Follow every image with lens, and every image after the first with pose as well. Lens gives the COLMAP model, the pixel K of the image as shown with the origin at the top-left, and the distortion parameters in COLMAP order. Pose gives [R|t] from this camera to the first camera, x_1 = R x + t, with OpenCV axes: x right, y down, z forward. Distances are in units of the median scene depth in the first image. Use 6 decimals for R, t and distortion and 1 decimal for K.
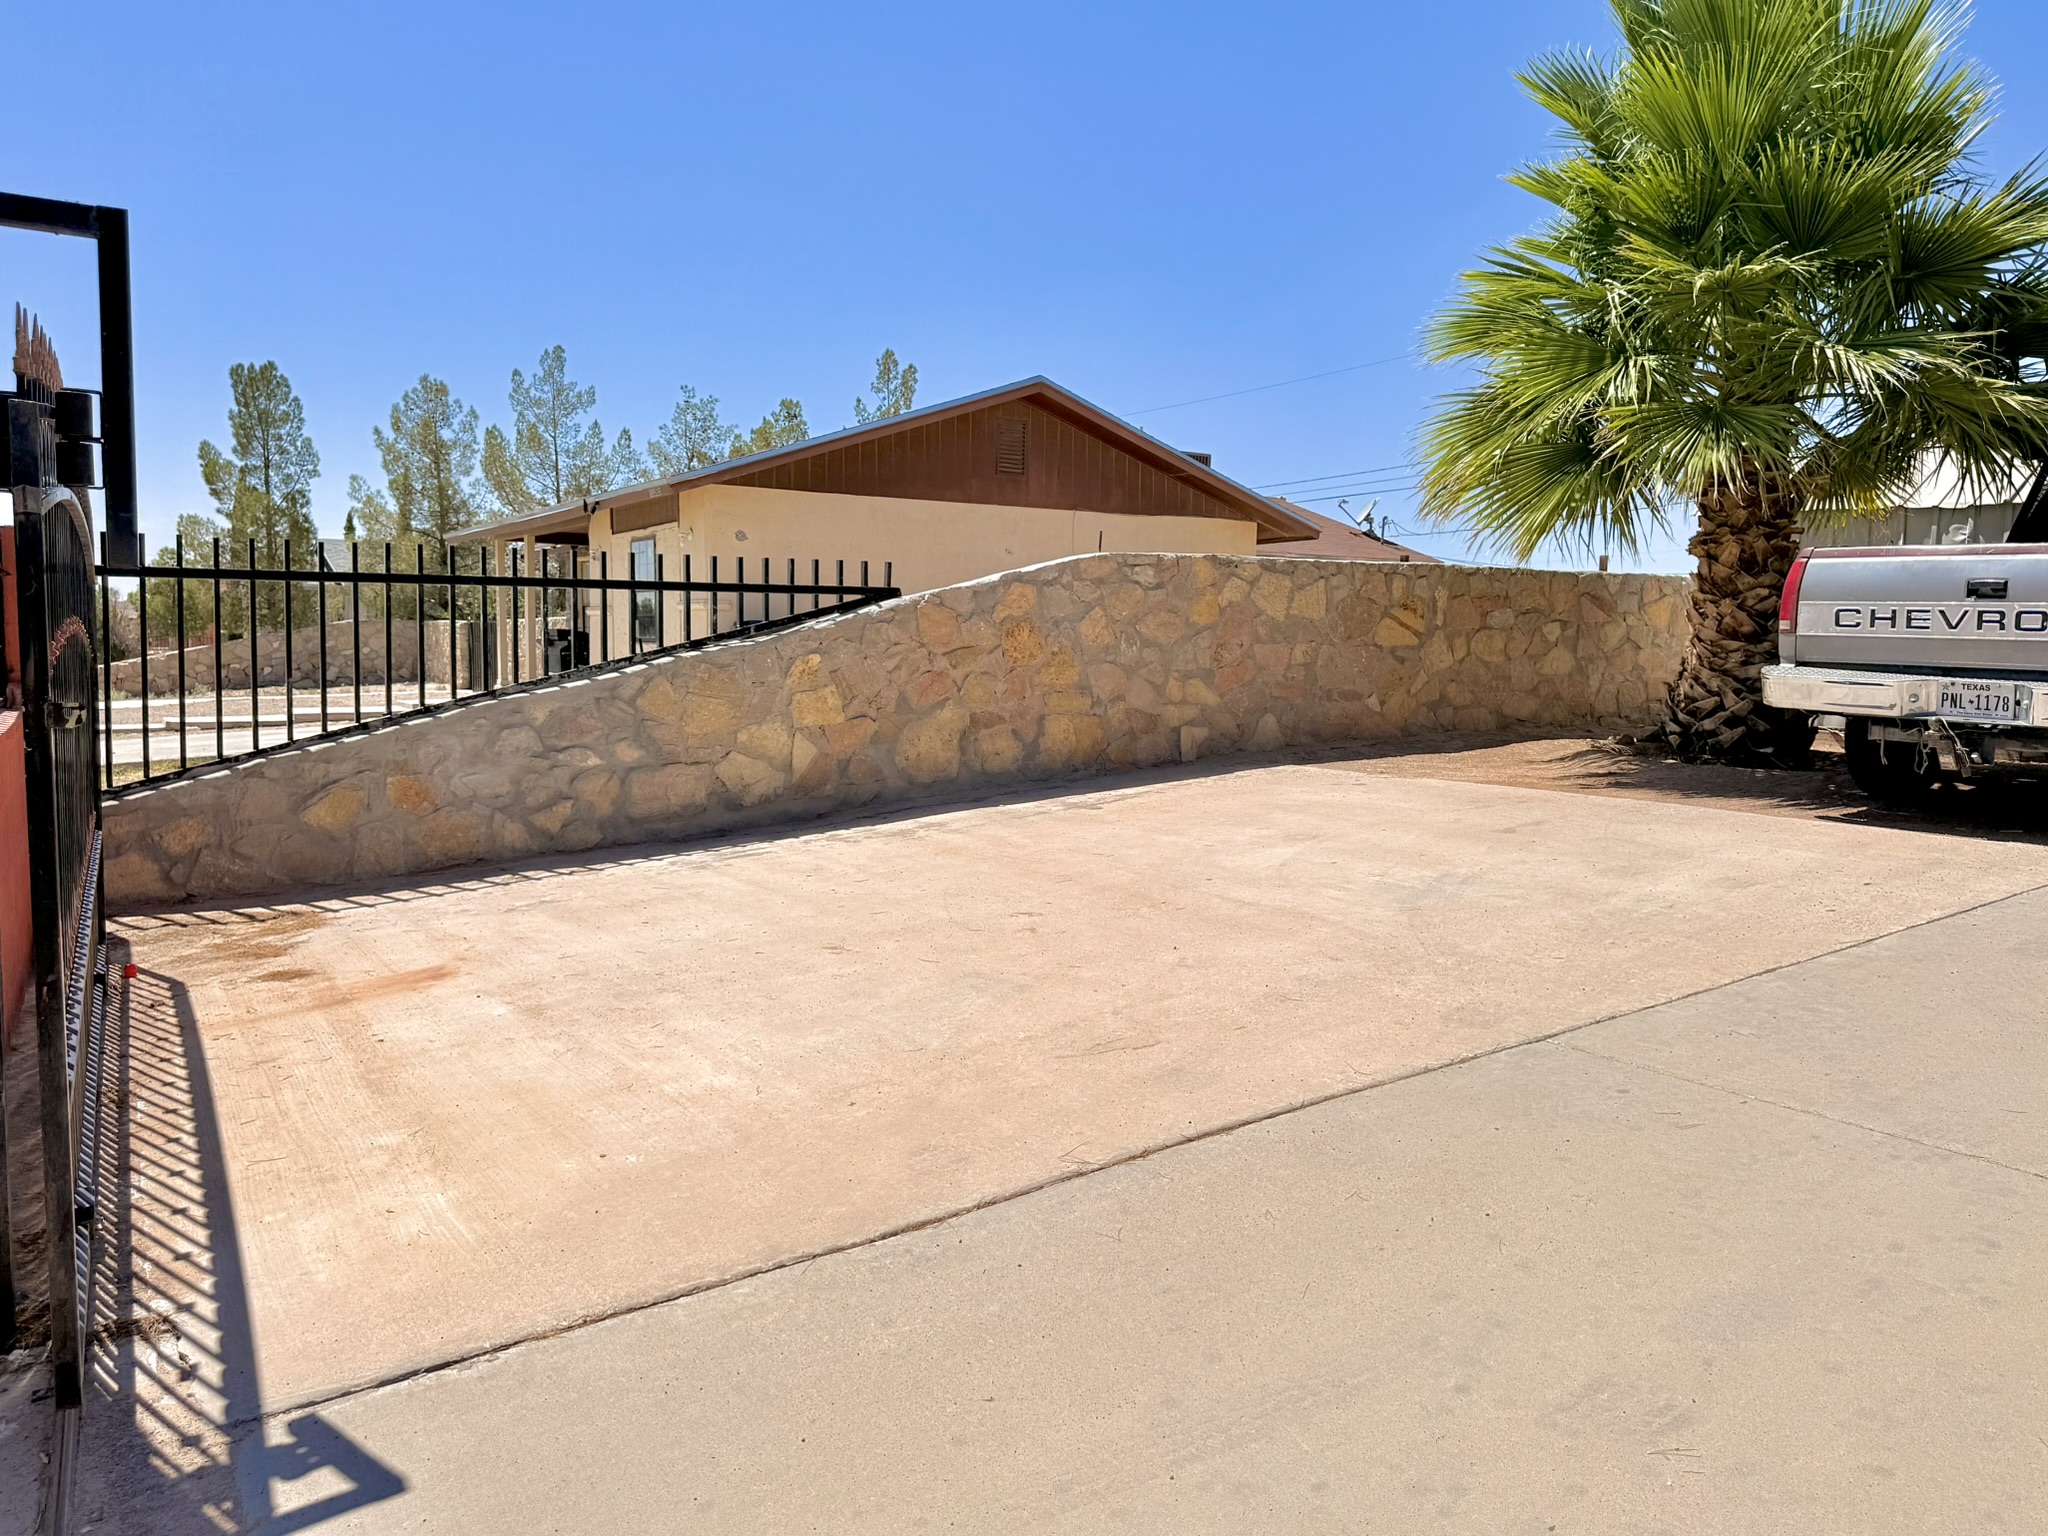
lens RADIAL K [[1527.9, 0, 1029.0], [0, 1527.9, 779.1], [0, 0, 1]] dist [0.137931, -0.220578]
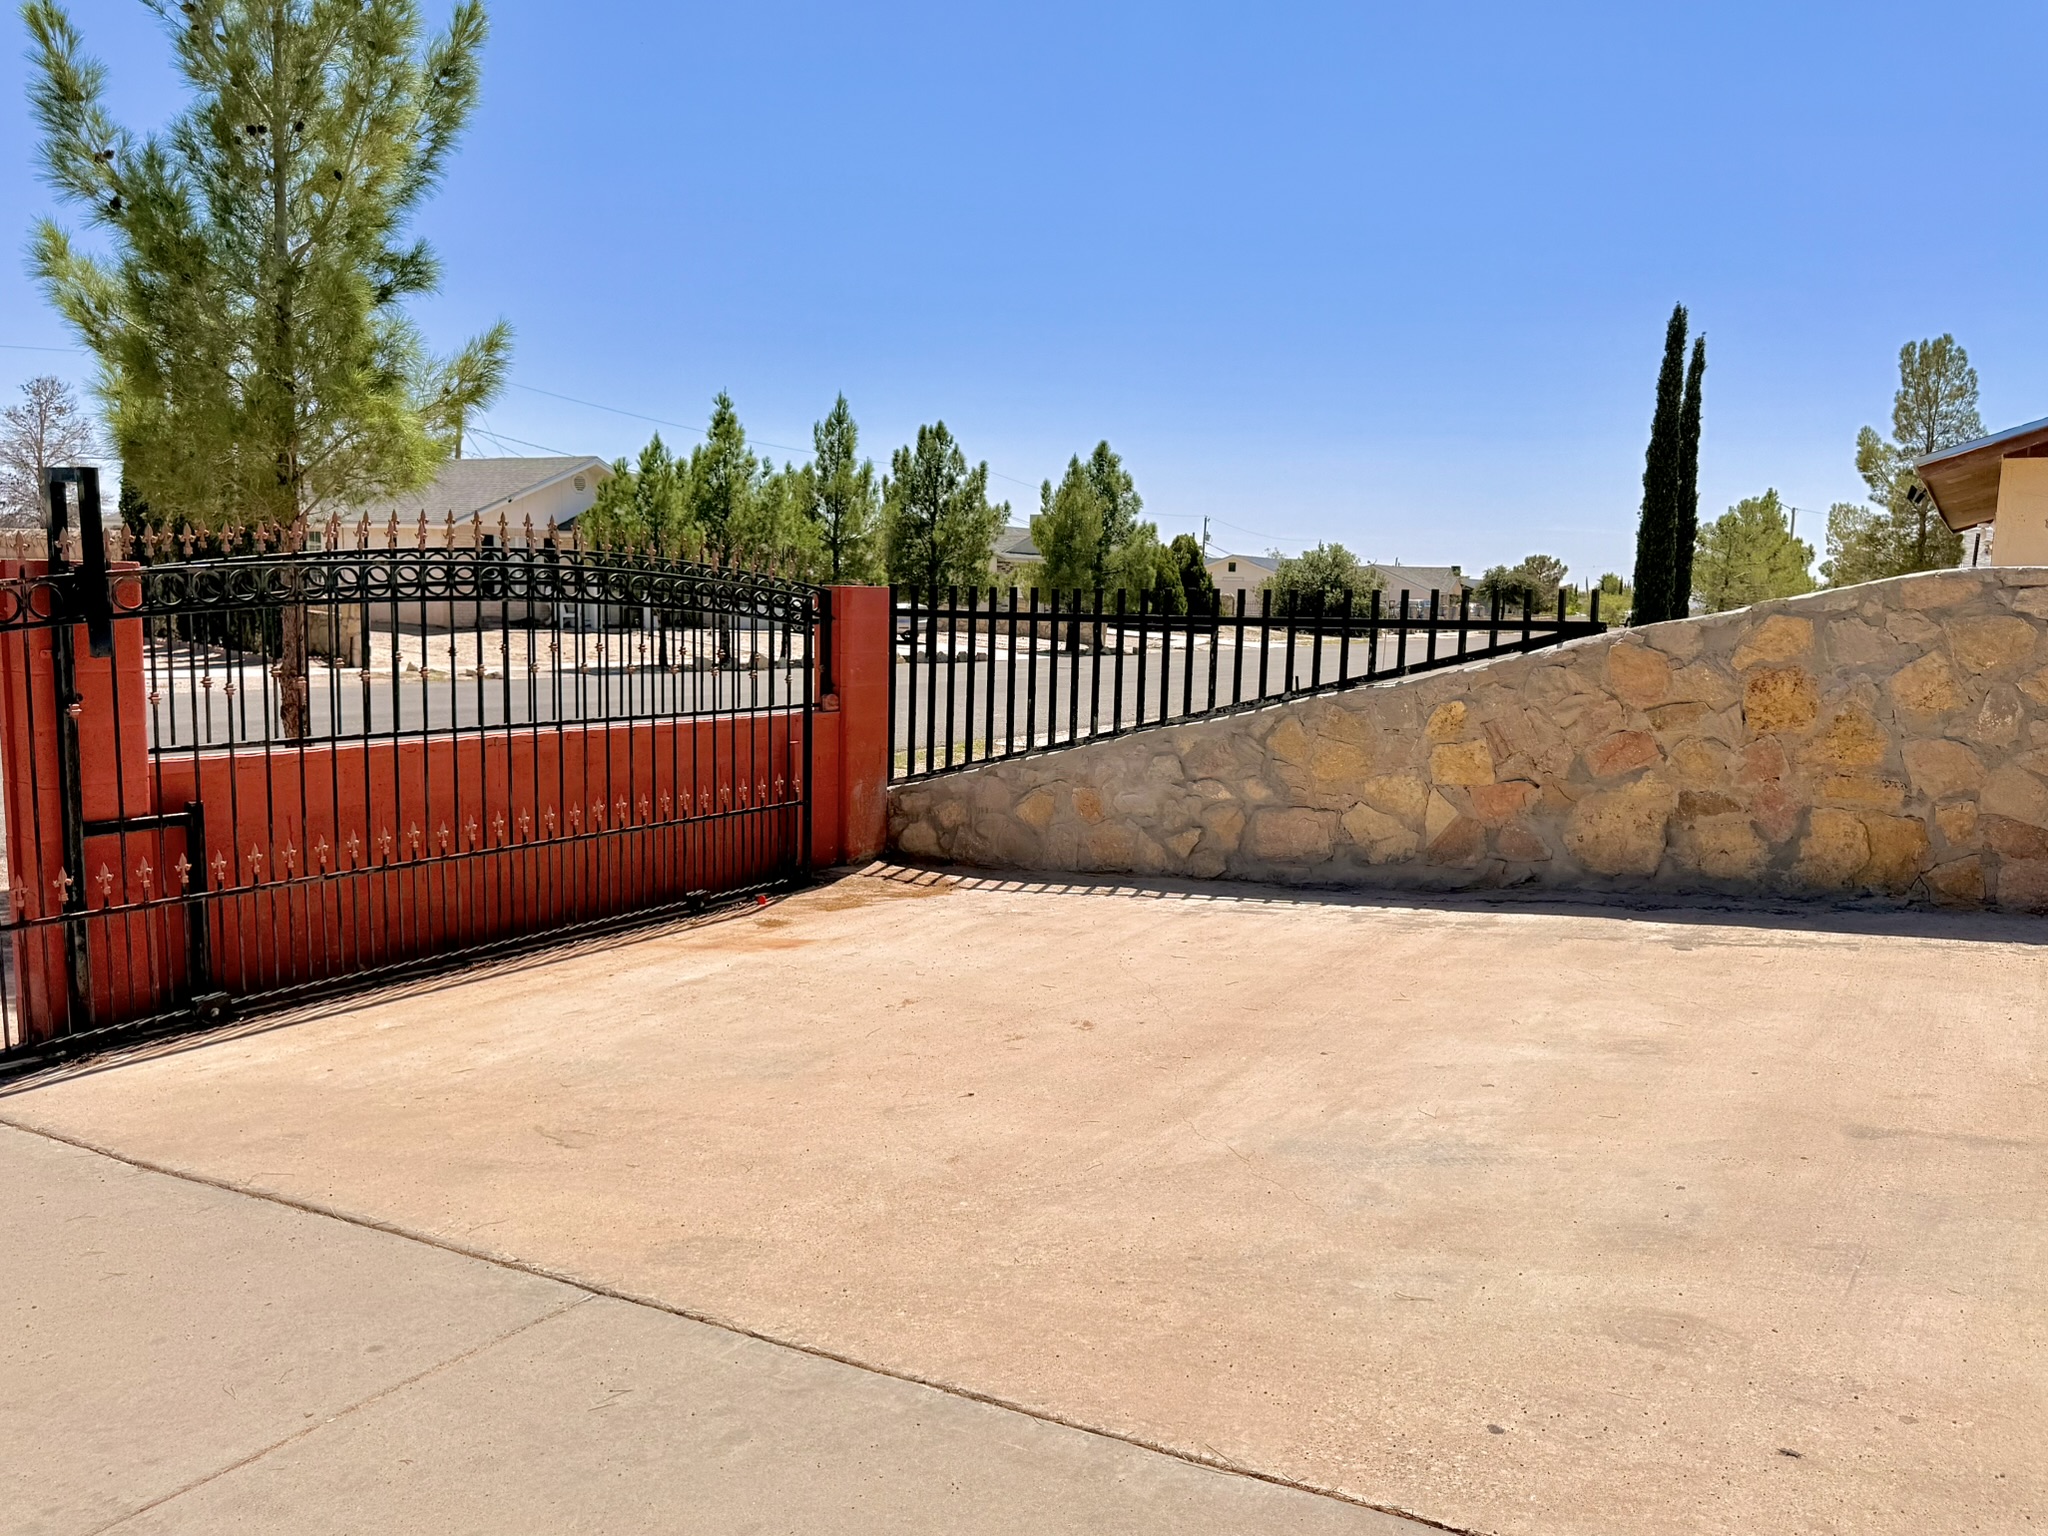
lens RADIAL K [[1527.9, 0, 1029.0], [0, 1527.9, 779.1], [0, 0, 1]] dist [0.137931, -0.220578]
pose [[0.418148, 0.110323, -0.901655, 0.539148], [-0.094475, 0.992496, 0.077624, -0.082521], [0.903453, 0.052725, 0.425433, 0.419132]]
